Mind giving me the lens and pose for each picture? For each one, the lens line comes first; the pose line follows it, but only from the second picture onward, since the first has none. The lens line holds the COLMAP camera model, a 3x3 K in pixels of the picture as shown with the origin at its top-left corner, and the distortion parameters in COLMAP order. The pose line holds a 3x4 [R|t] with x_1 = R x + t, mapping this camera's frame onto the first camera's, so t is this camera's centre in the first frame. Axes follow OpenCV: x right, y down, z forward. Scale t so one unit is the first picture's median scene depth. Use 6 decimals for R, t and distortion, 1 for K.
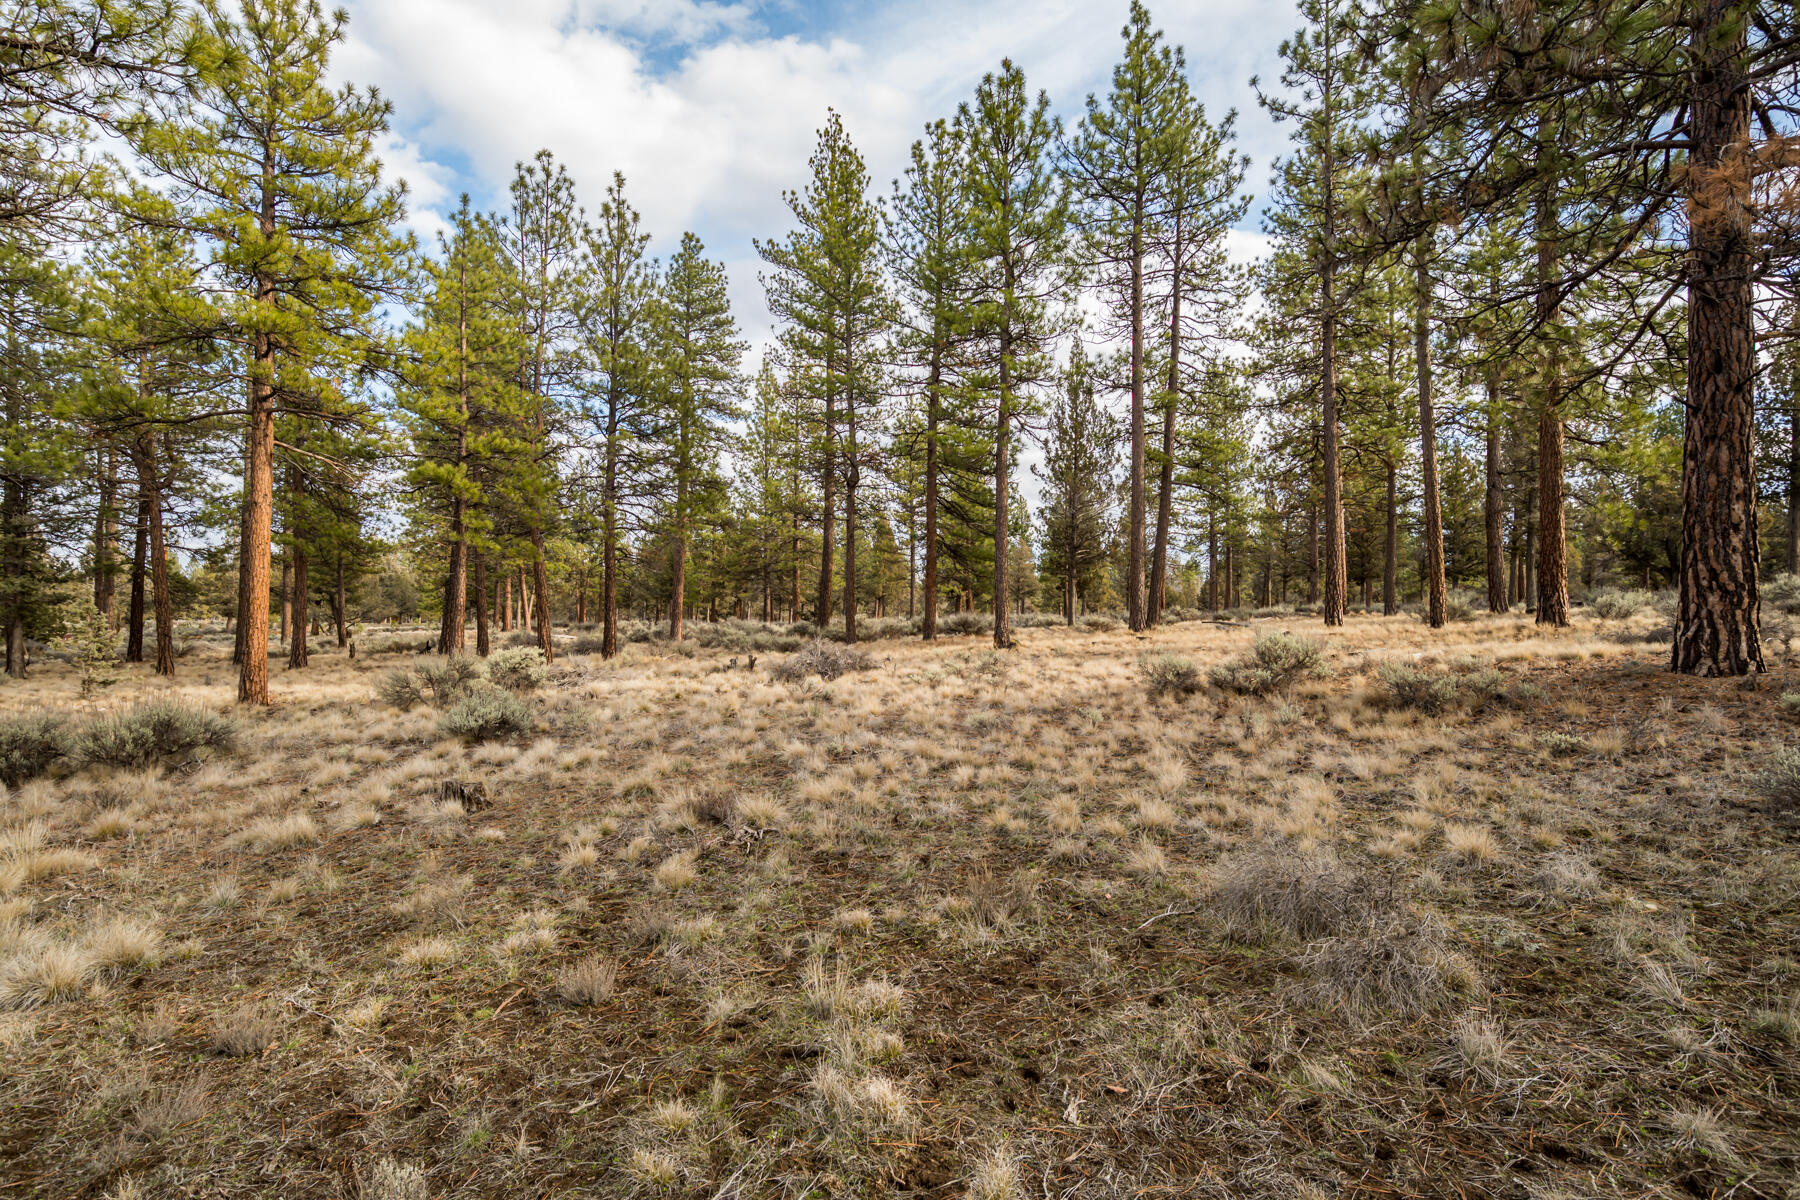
lens RADIAL K [[927.7, 0, 900.9], [0, 927.7, 604.1], [0, 0, 1]] dist [0.016791, -0.002182]
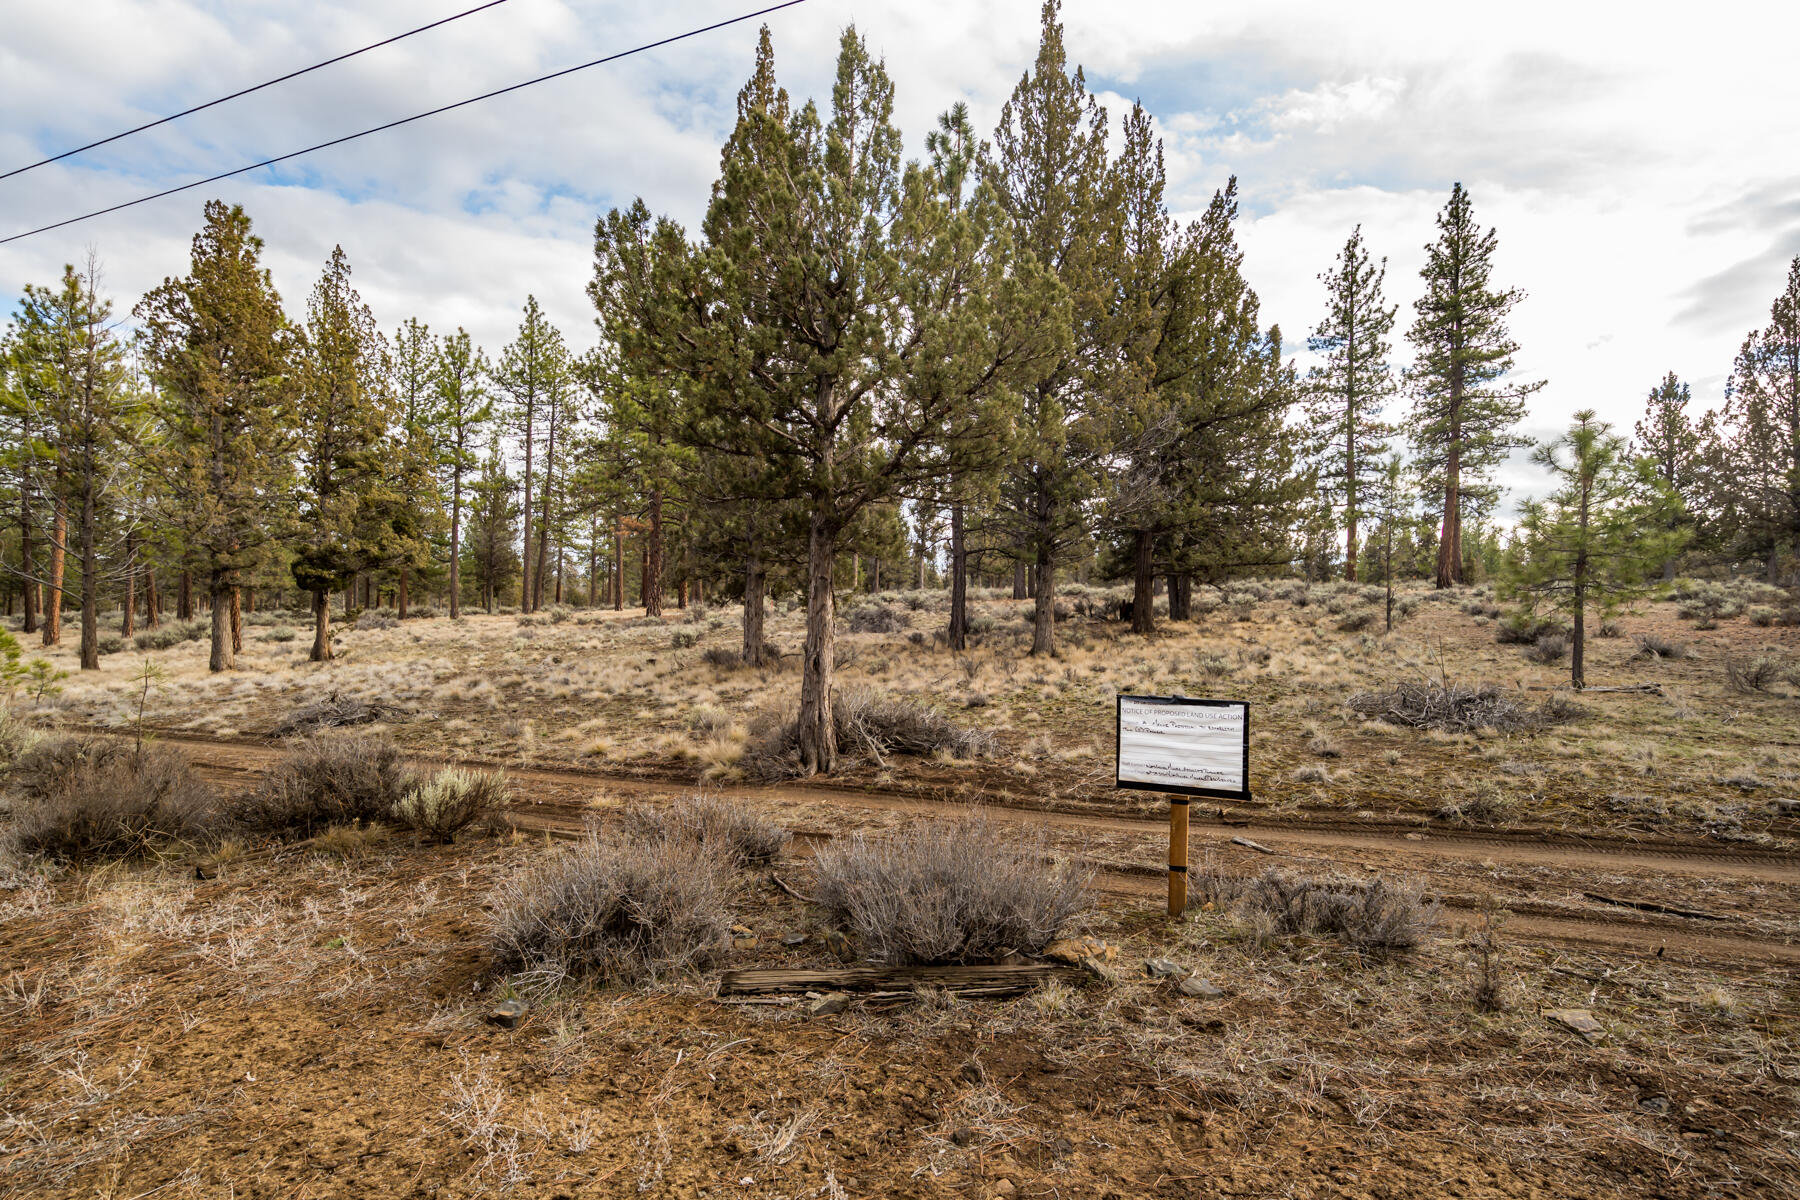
lens RADIAL K [[927.7, 0, 900.7], [0, 927.7, 605.4], [0, 0, 1]] dist [0.016791, -0.002182]
pose [[0.823719, 0.016392, 0.566761, -0.209849], [-0.016238, 0.999854, -0.005318, 0.006724], [-0.566765, -0.004822, 0.823865, -1.068677]]
